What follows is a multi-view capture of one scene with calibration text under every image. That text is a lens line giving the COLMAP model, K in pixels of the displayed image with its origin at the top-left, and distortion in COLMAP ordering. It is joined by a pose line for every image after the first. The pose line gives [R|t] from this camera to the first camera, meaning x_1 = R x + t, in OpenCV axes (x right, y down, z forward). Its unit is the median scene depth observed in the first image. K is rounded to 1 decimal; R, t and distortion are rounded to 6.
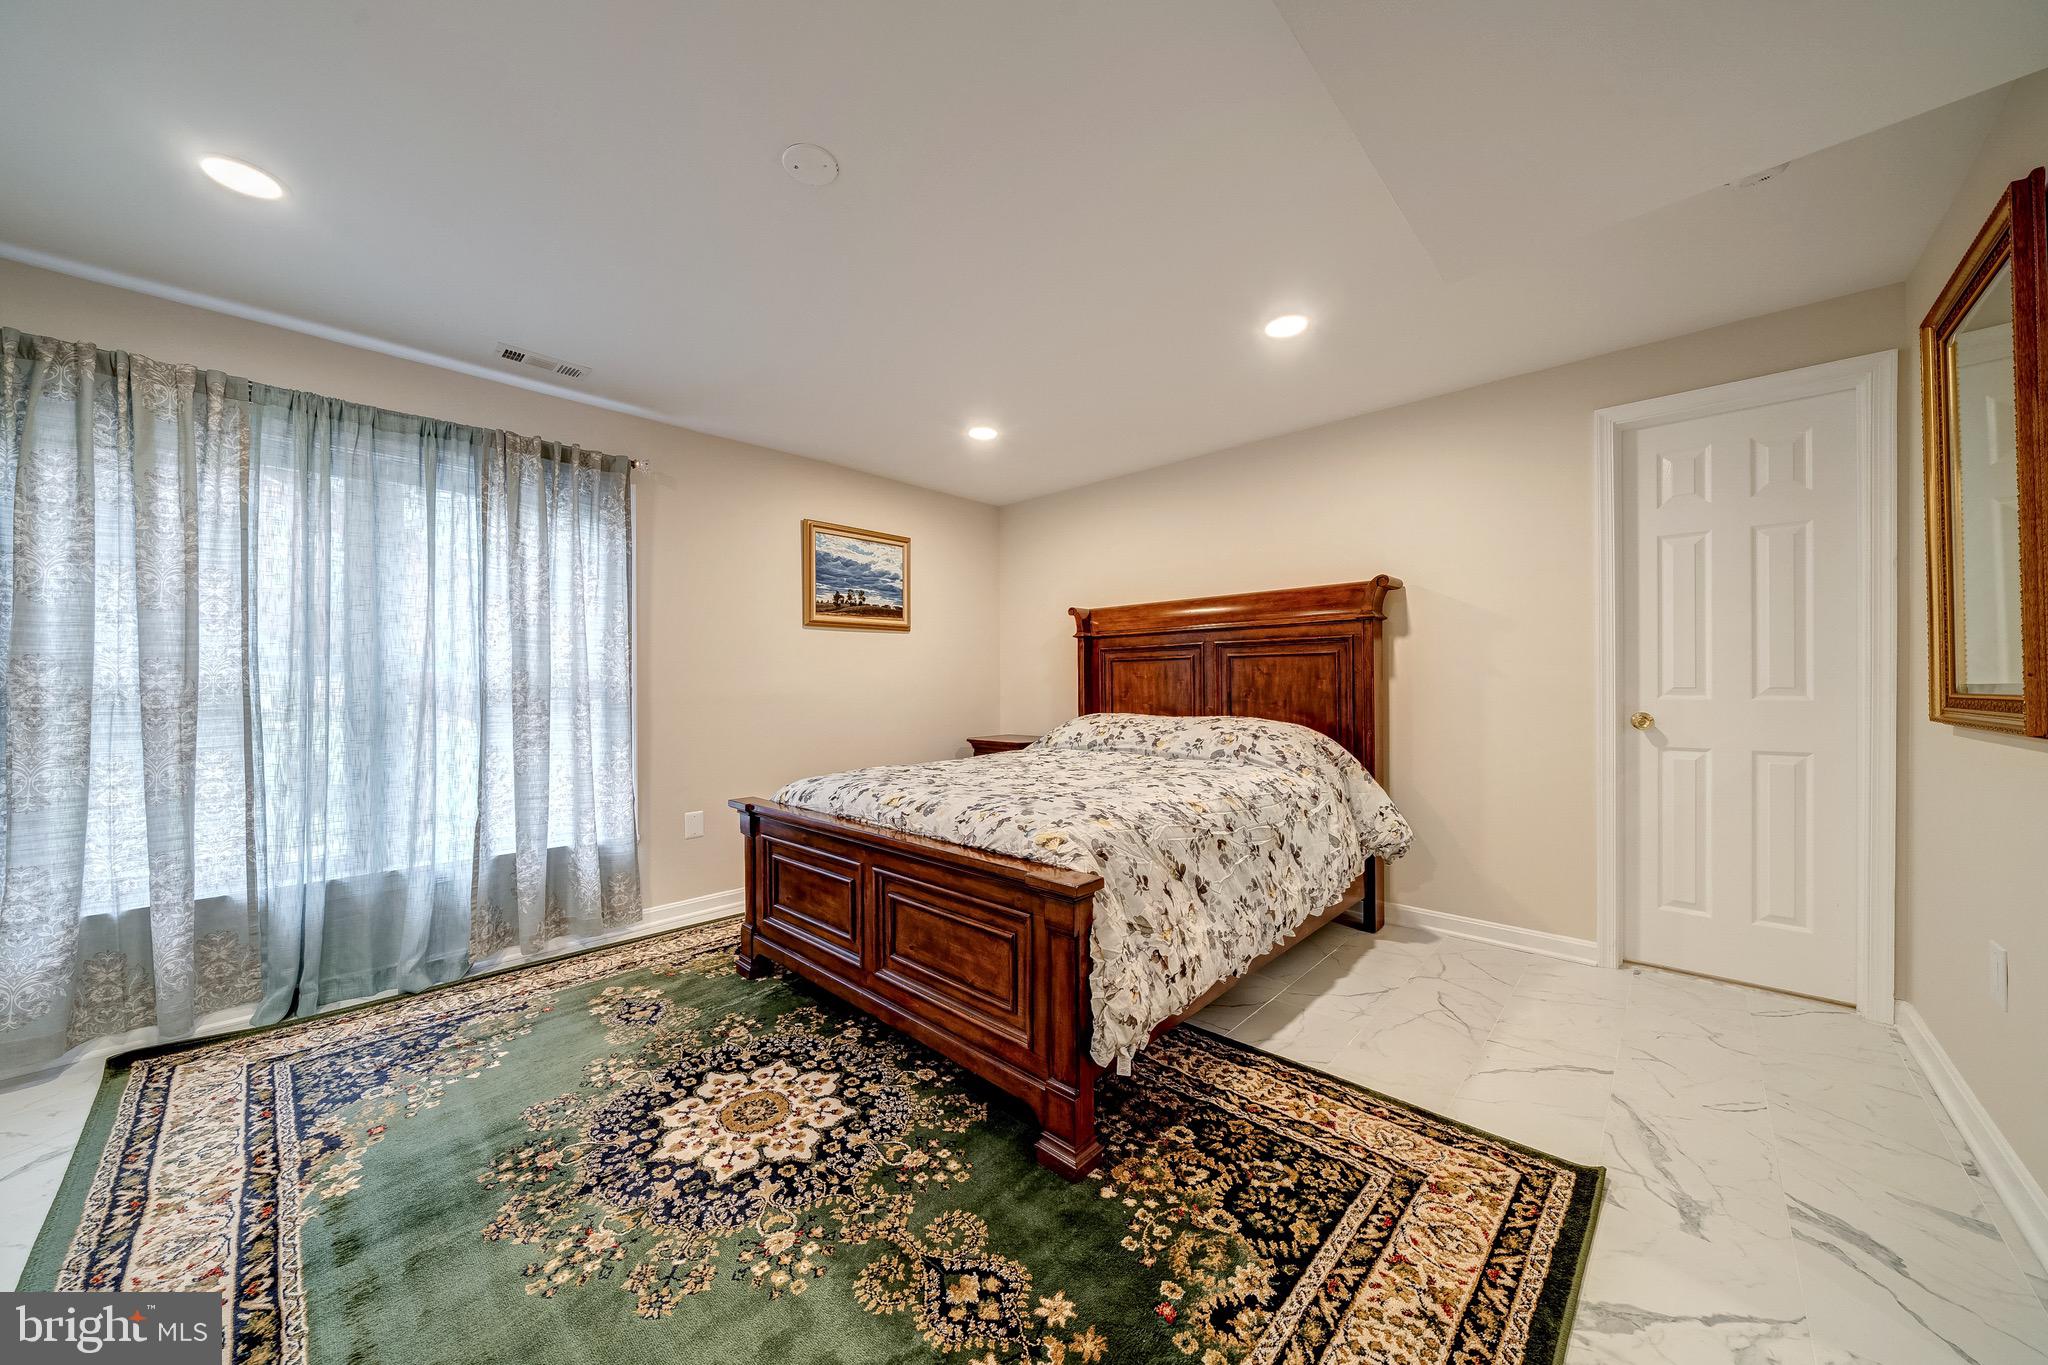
lens RADIAL K [[704.7, 0, 1018.4], [0, 704.7, 683.6], [0, 0, 1]] dist [-0.005683, 0.000004]
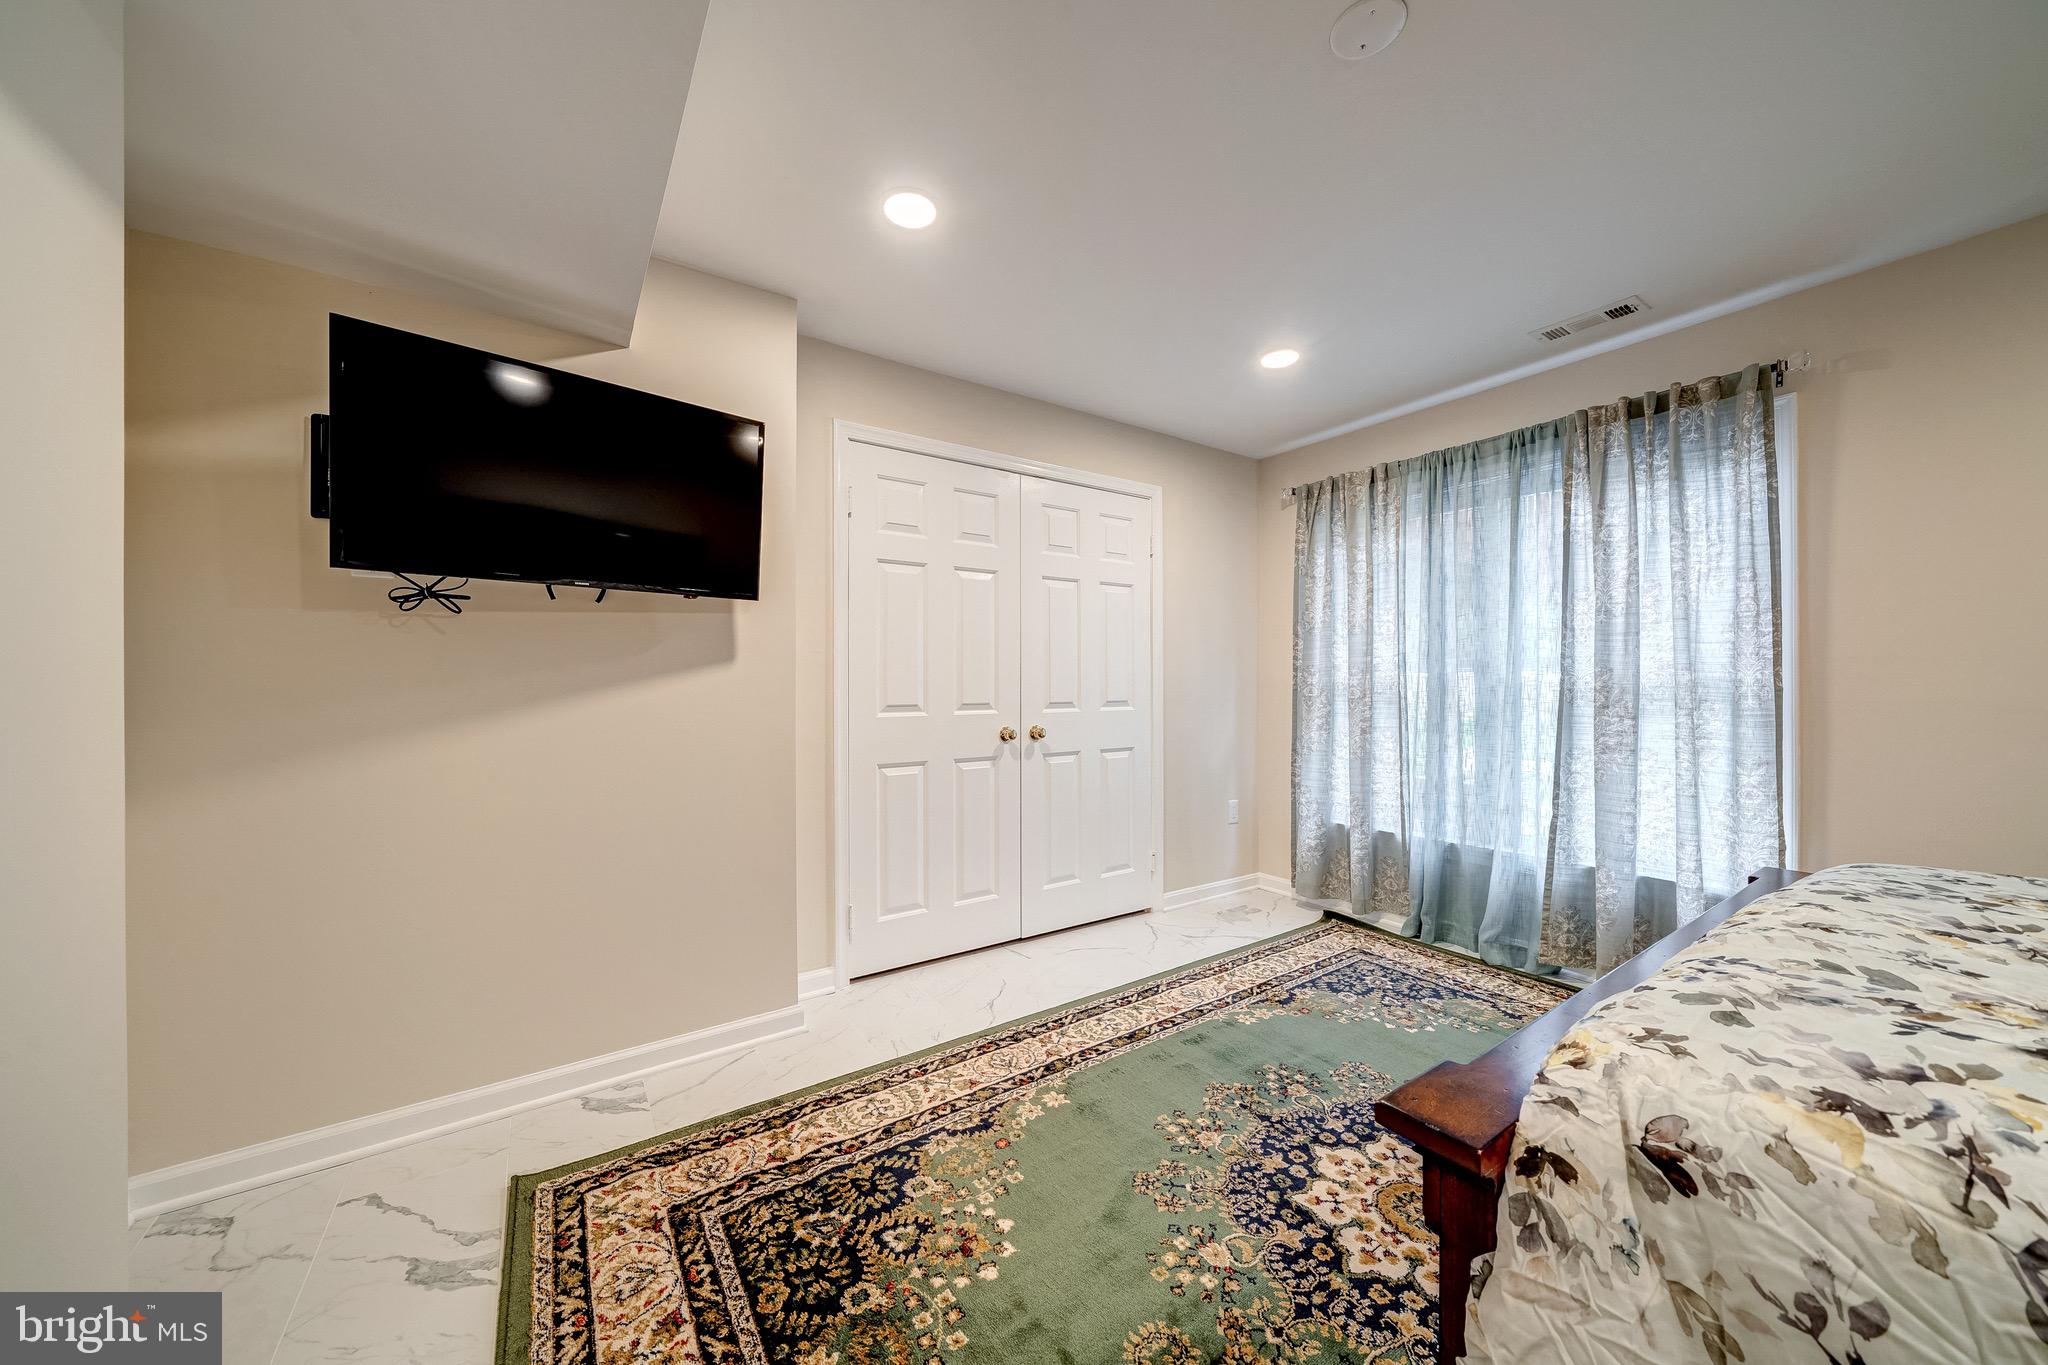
lens RADIAL K [[704.7, 0, 1018.4], [0, 704.7, 683.6], [0, 0, 1]] dist [-0.005683, 0.000004]
pose [[-0.219206, 0.003693, -0.975672, 0.445339], [0.001834, 0.999993, 0.003373, -0.003154], [0.975677, -0.001050, -0.219211, 0.626832]]
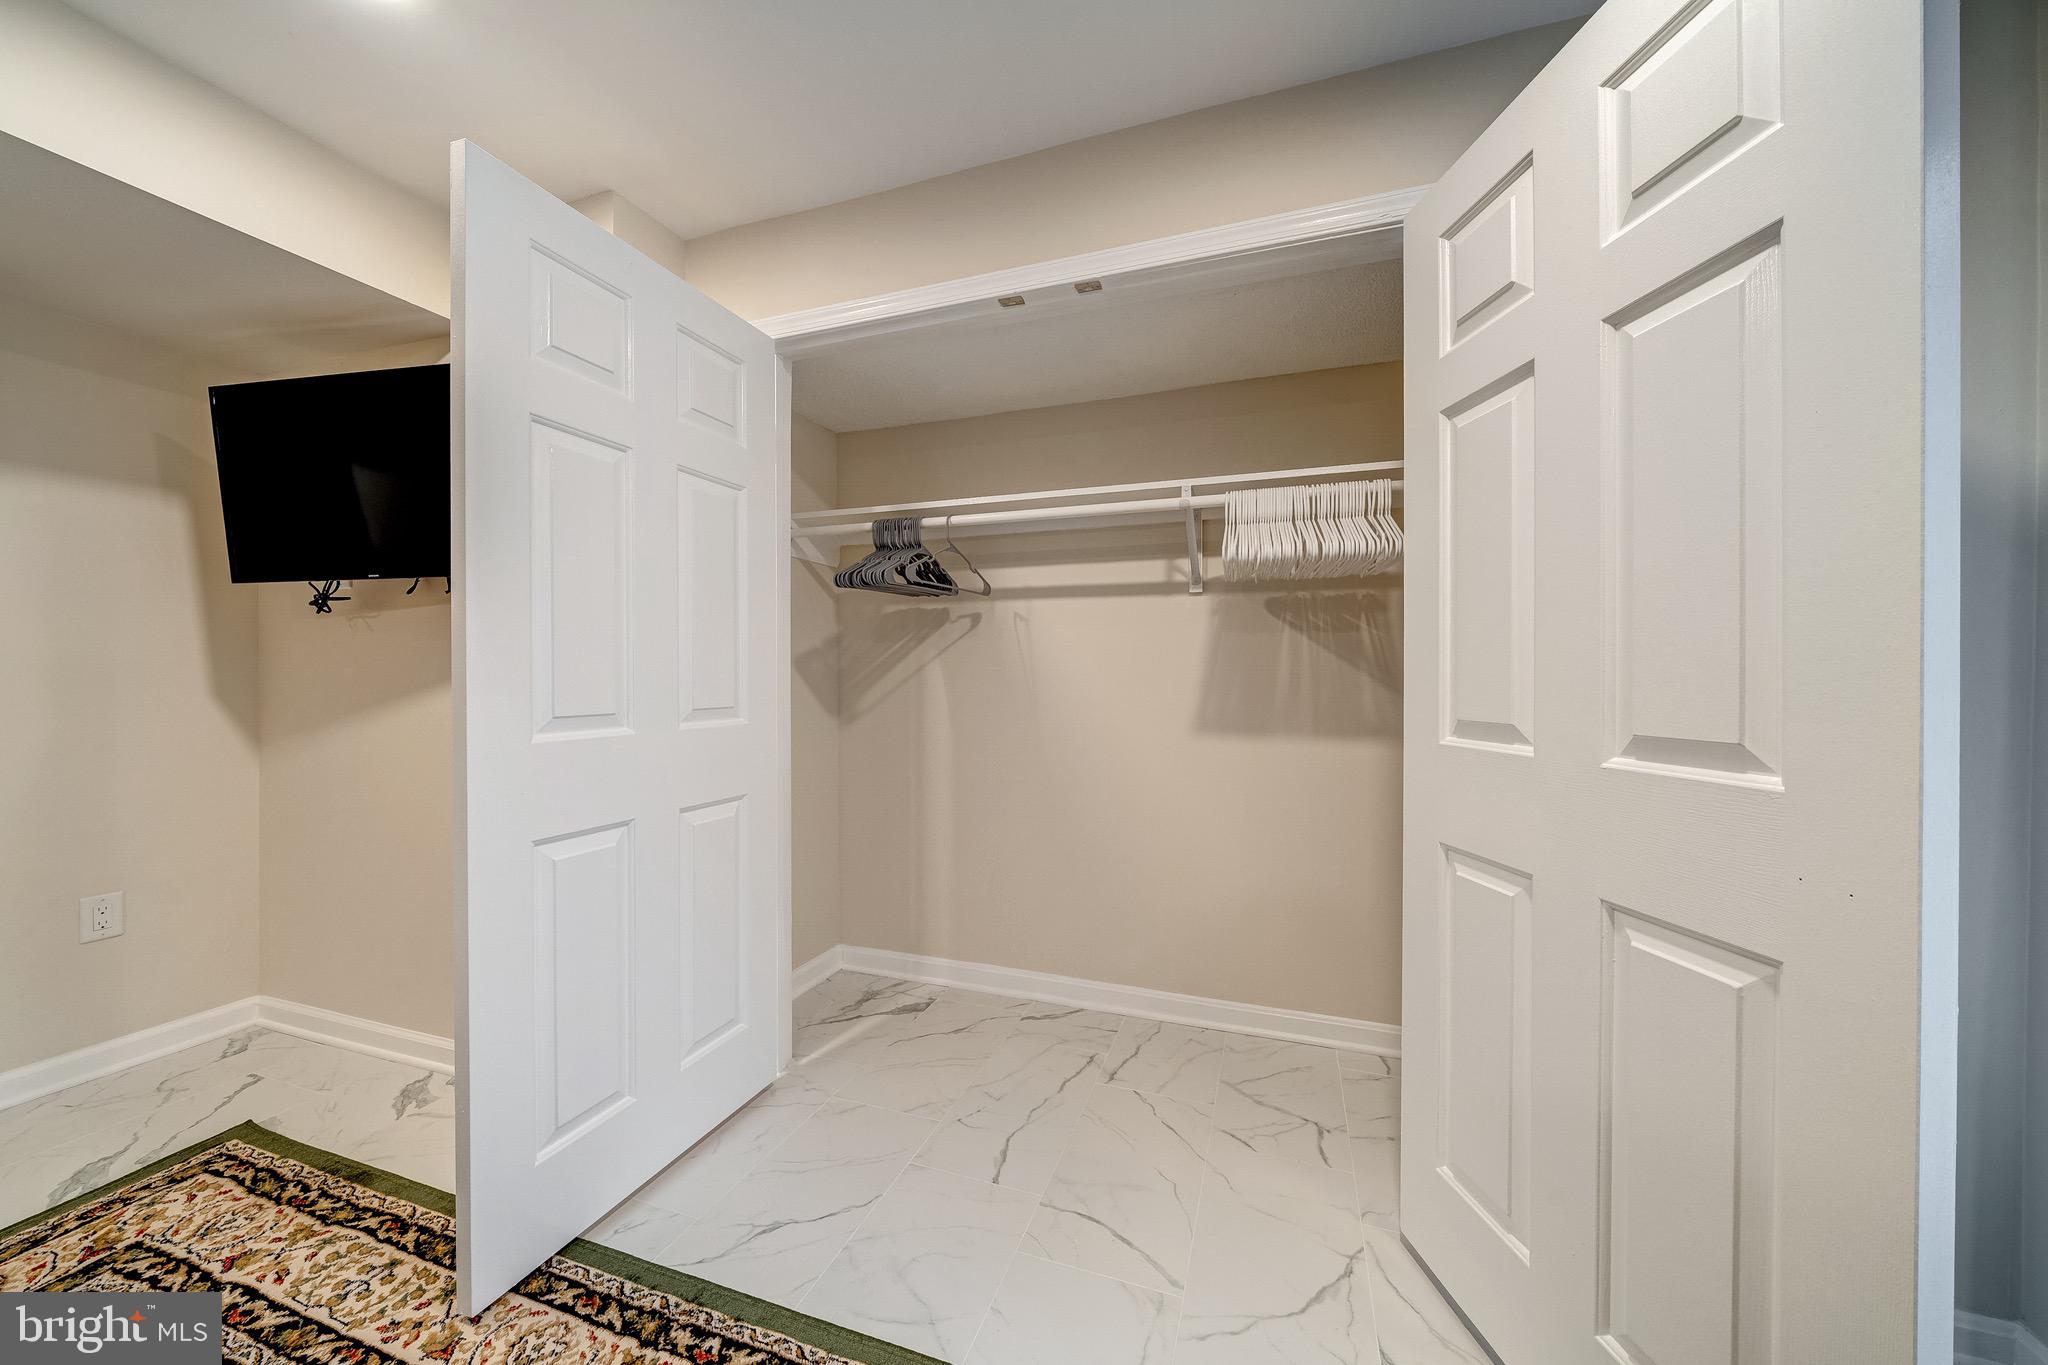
lens RADIAL K [[742.9, 0, 1024.0], [0, 742.9, 682.5], [0, 0, 1]] dist [-0.002722, -0.000191]
pose [[-0.916156, 0.005147, -0.400789, -0.618597], [0.003030, 0.999978, 0.005916, 0.035875], [0.400811, 0.004206, -0.916151, 1.029450]]
